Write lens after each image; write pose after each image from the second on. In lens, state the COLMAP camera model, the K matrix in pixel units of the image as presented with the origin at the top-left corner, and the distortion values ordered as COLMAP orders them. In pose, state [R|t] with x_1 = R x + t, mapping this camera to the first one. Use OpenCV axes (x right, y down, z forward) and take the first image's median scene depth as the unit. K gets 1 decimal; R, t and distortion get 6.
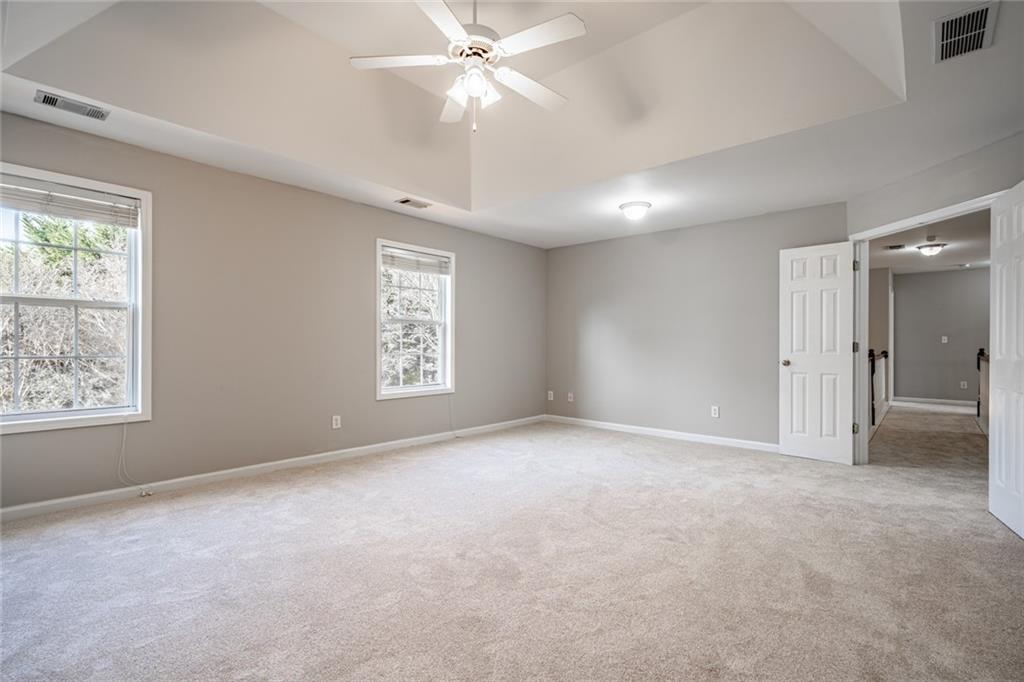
lens RADIAL K [[487.7, 0, 512.0], [0, 487.7, 341.0], [0, 0, 1]] dist [0.001704, -0.000038]
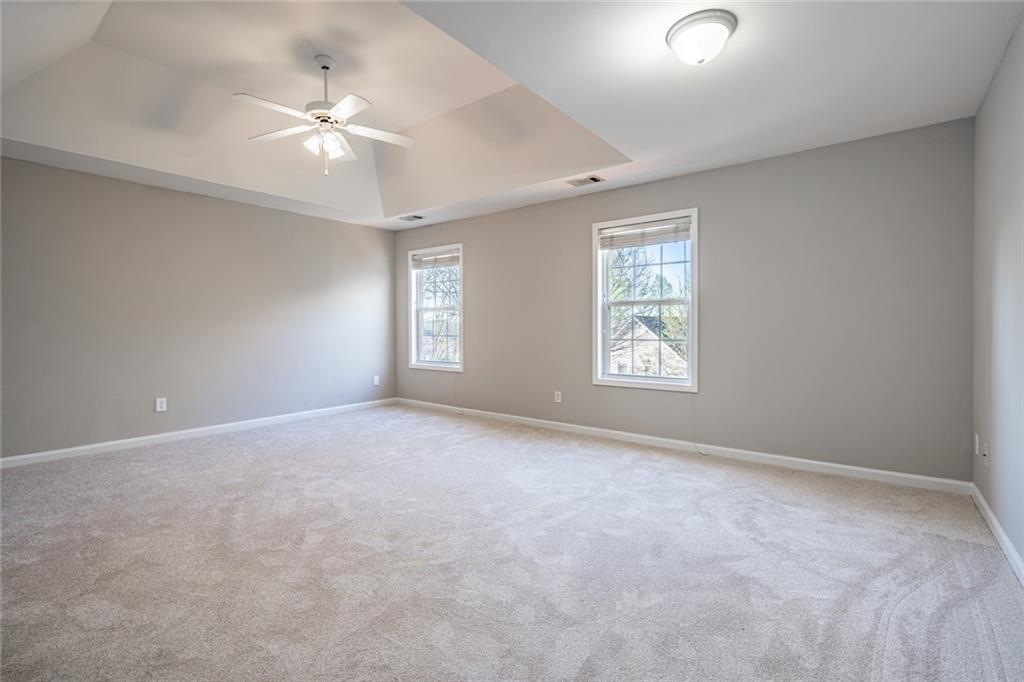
lens RADIAL K [[467.8, 0, 512.0], [0, 467.8, 341.0], [0, 0, 1]] dist [-0.004916, 0.000012]
pose [[0.037620, 0.018841, -0.999114, 0.902824], [0.003007, 0.999816, 0.018967, 0.015934], [0.999288, -0.003717, 0.037556, 1.045423]]
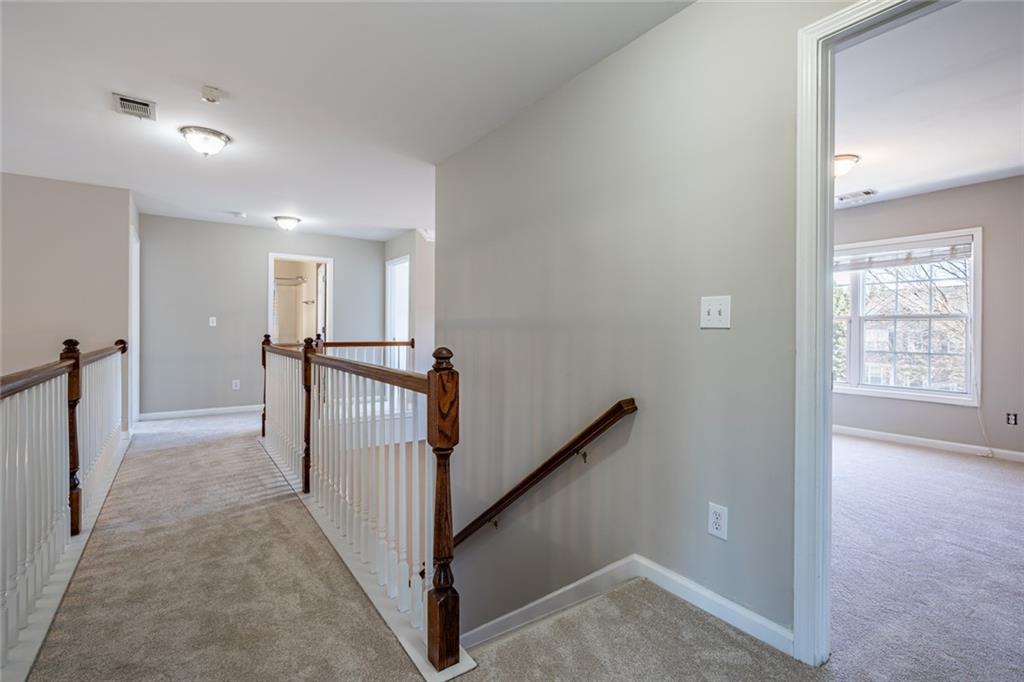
lens RADIAL K [[467.8, 0, 512.0], [0, 467.8, 341.0], [0, 0, 1]] dist [-0.004916, 0.000012]
pose [[0.245530, -0.019368, 0.969196, 0.343878], [-0.016622, 0.999569, 0.024186, 0.002231], [-0.969247, -0.022048, 0.245102, 0.421574]]
